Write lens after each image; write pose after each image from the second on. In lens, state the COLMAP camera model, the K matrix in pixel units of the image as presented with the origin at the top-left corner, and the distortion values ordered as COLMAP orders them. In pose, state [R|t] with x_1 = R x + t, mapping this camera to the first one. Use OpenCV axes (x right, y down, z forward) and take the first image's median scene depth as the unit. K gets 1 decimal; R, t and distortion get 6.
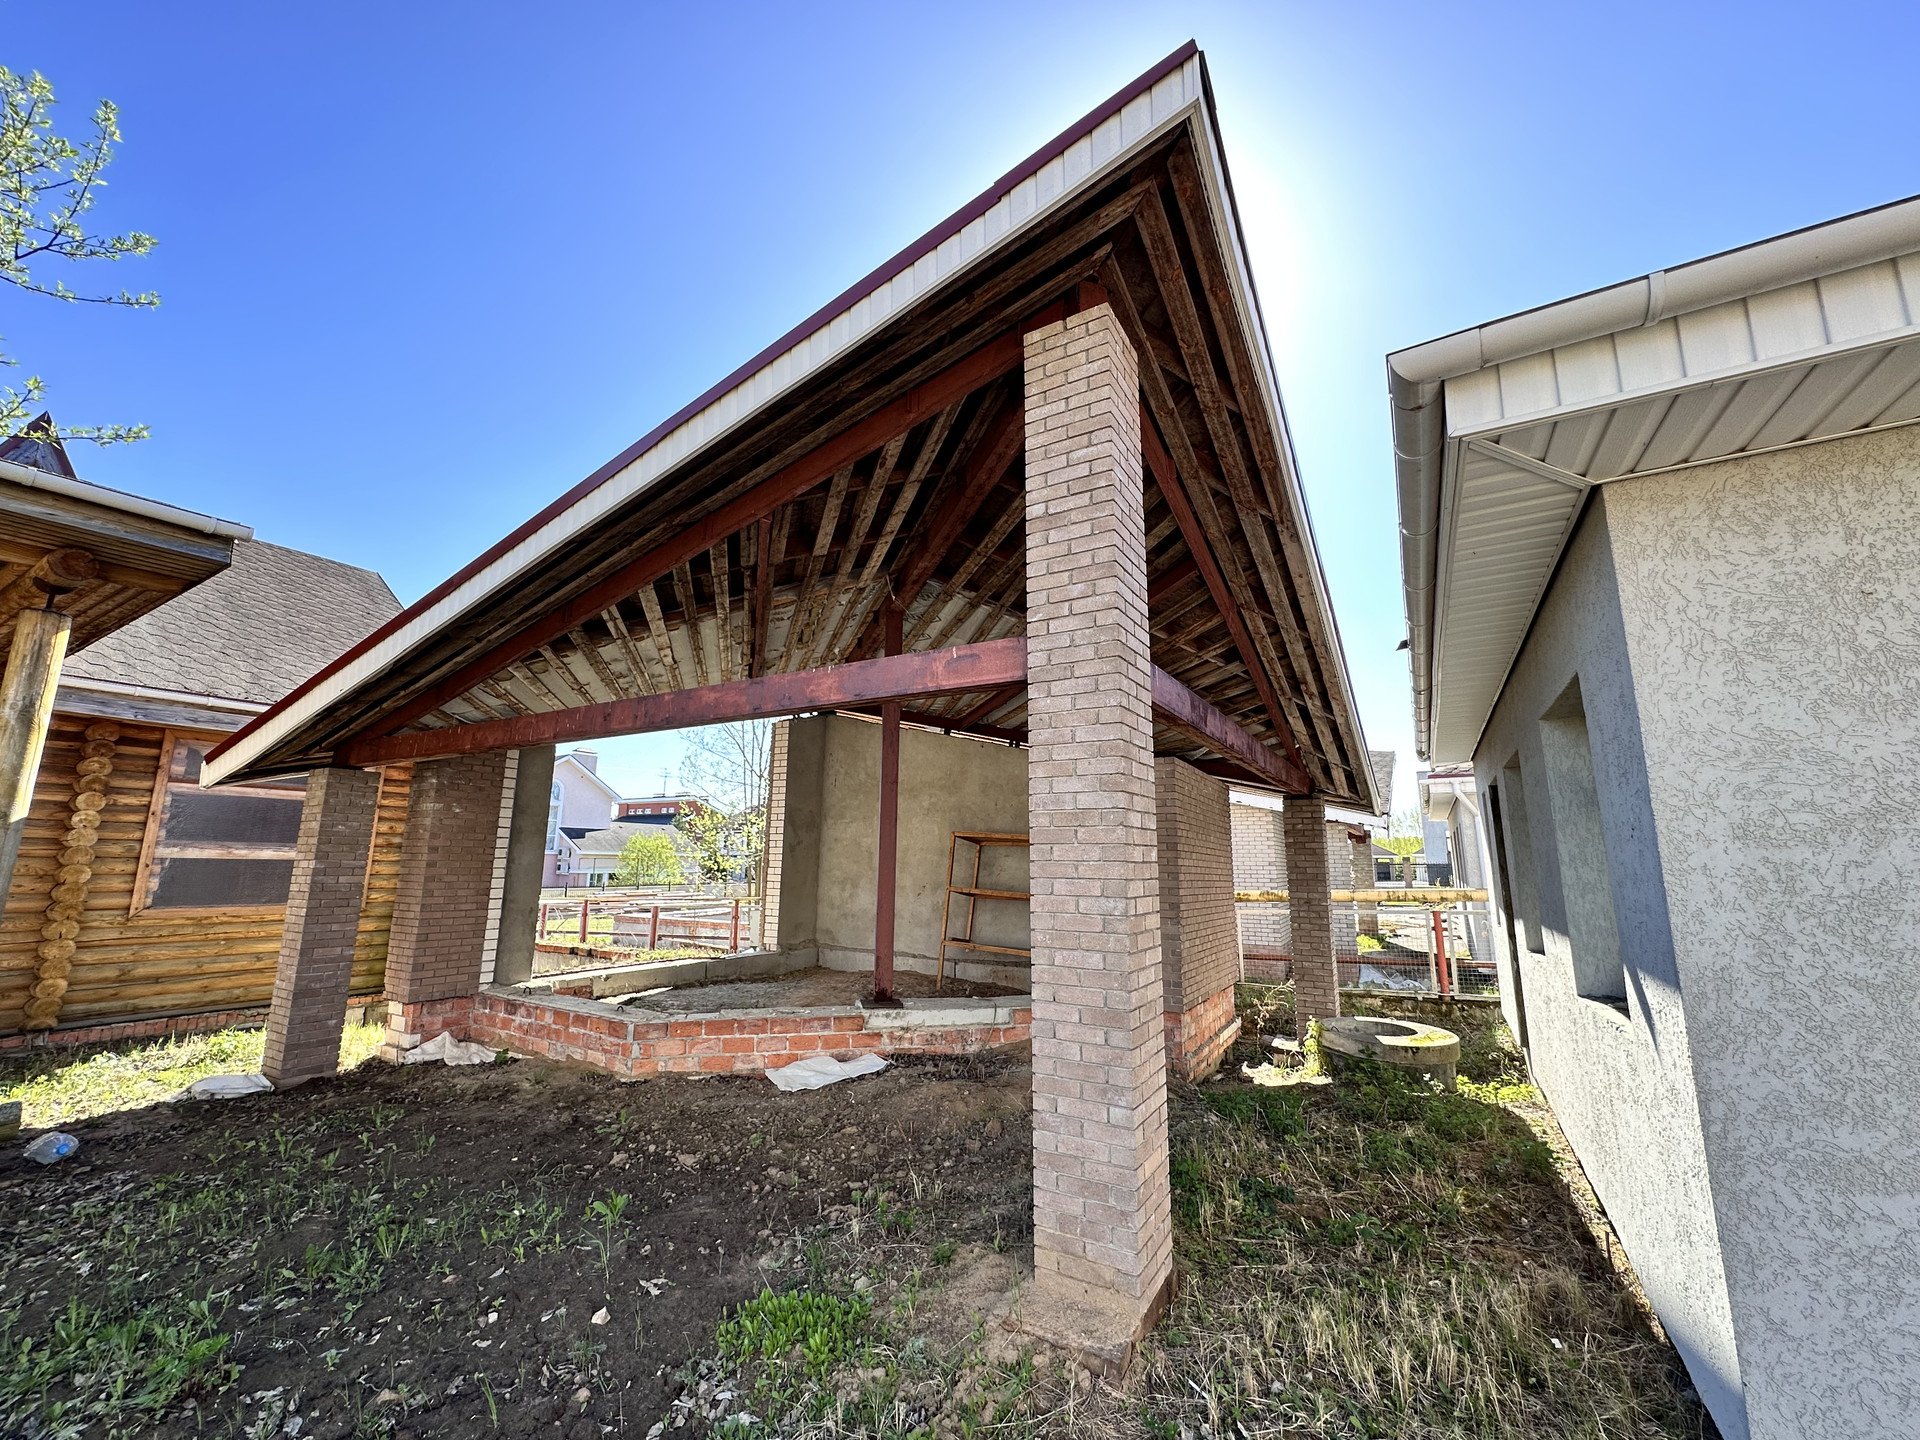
lens RADIAL K [[765.8, 0, 968.2], [0, 765.8, 726.4], [0, 0, 1]] dist [-0.000129, 0.000038]
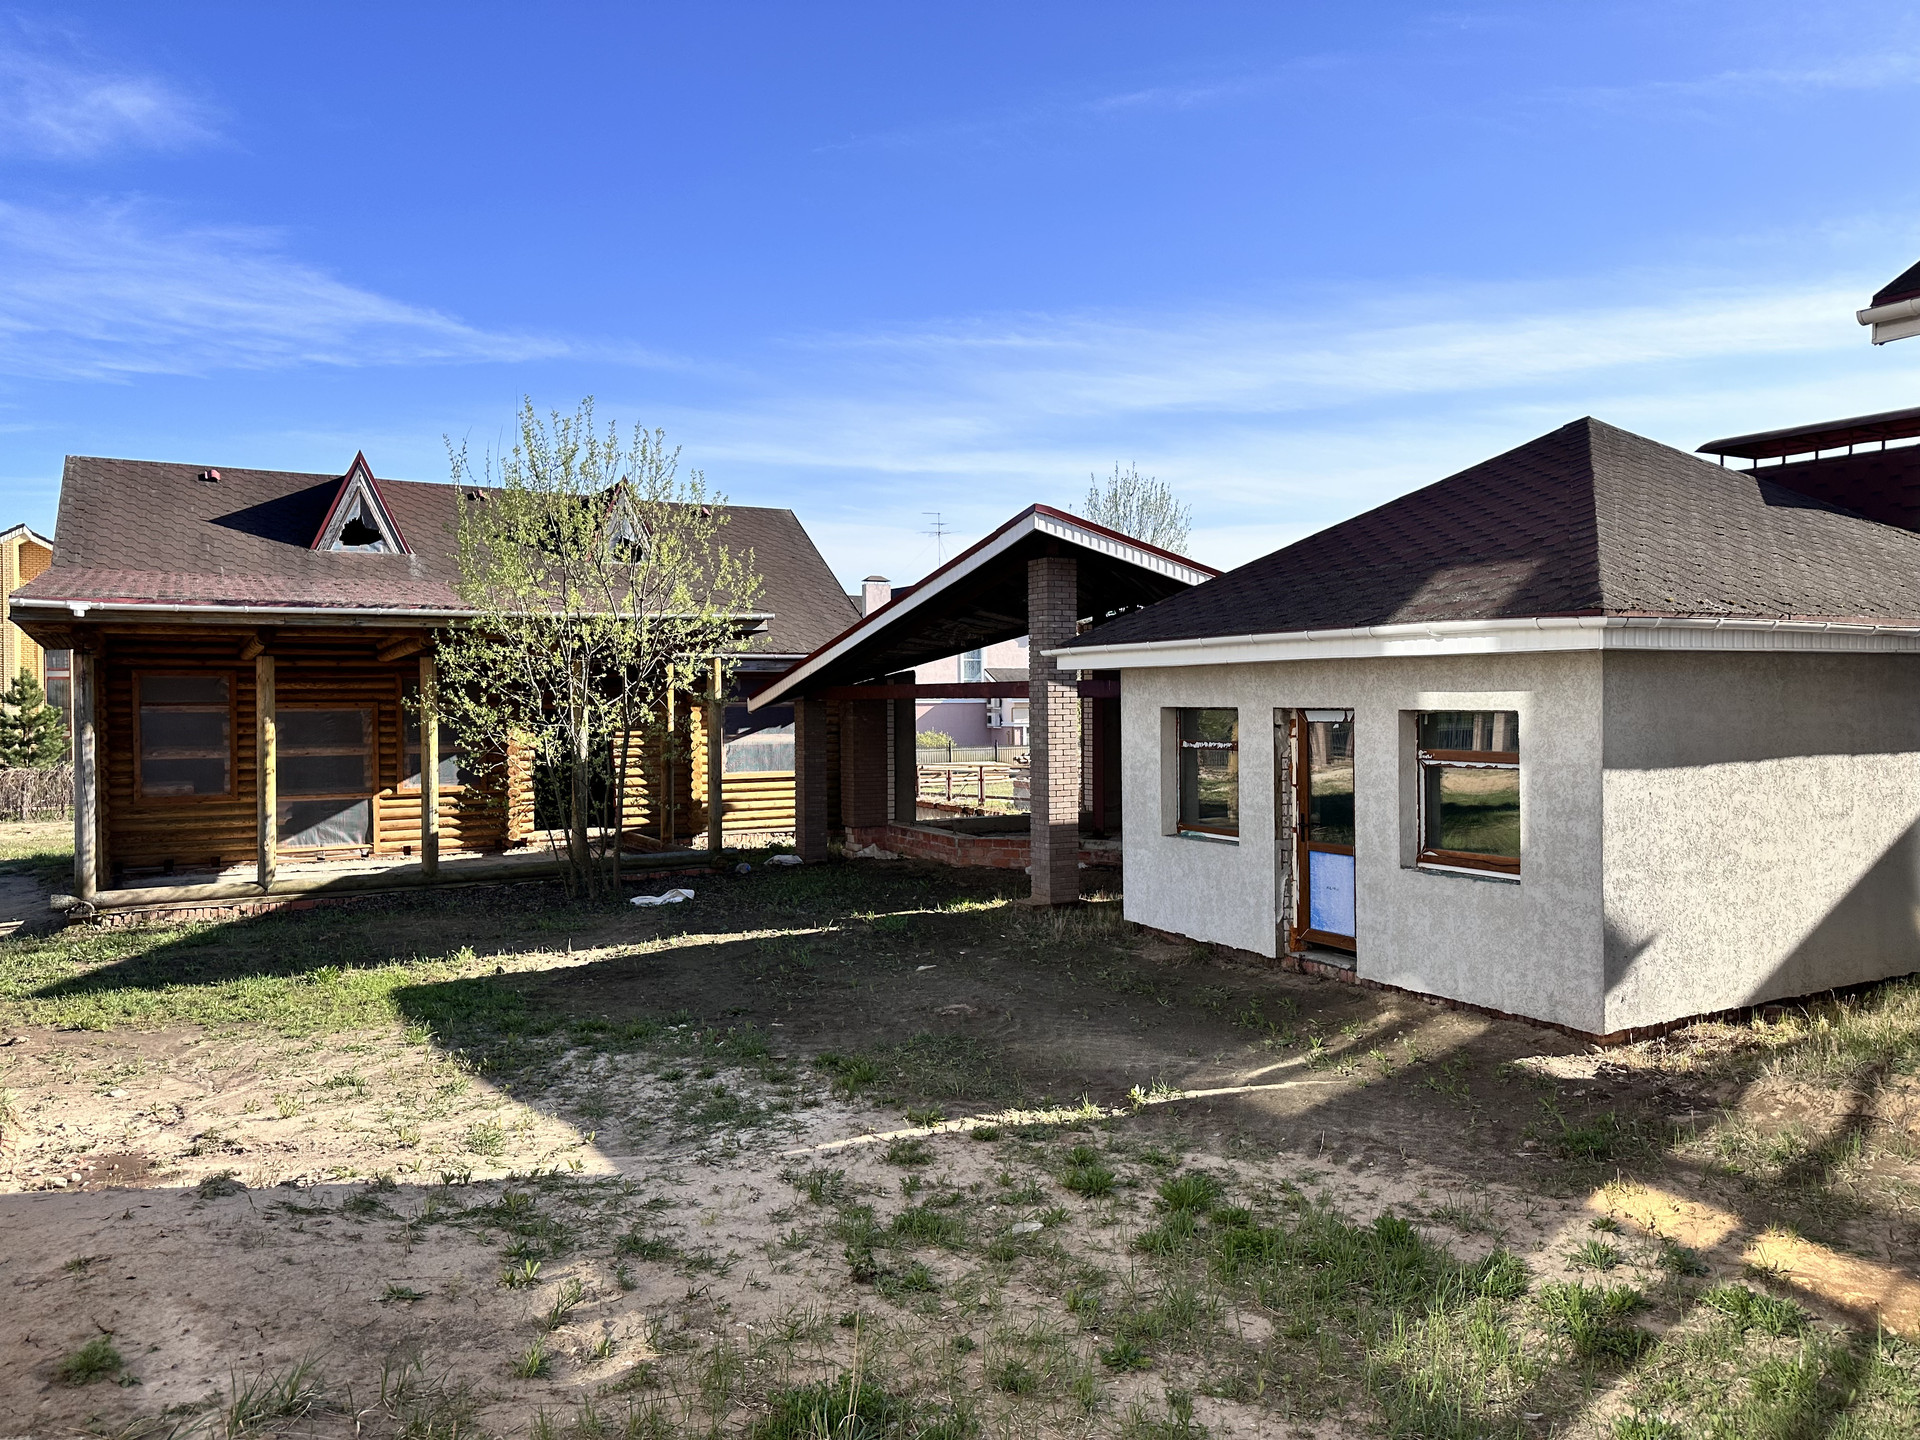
lens RADIAL K [[1378.4, 0, 953.1], [0, 1378.4, 721.8], [0, 0, 1]] dist [0.000683, -0.010081]
pose [[0.867319, -0.005988, -0.497717, 1.076419], [0.100419, 0.981472, 0.163181, -0.385632], [0.487518, -0.191510, 0.851851, -1.588665]]
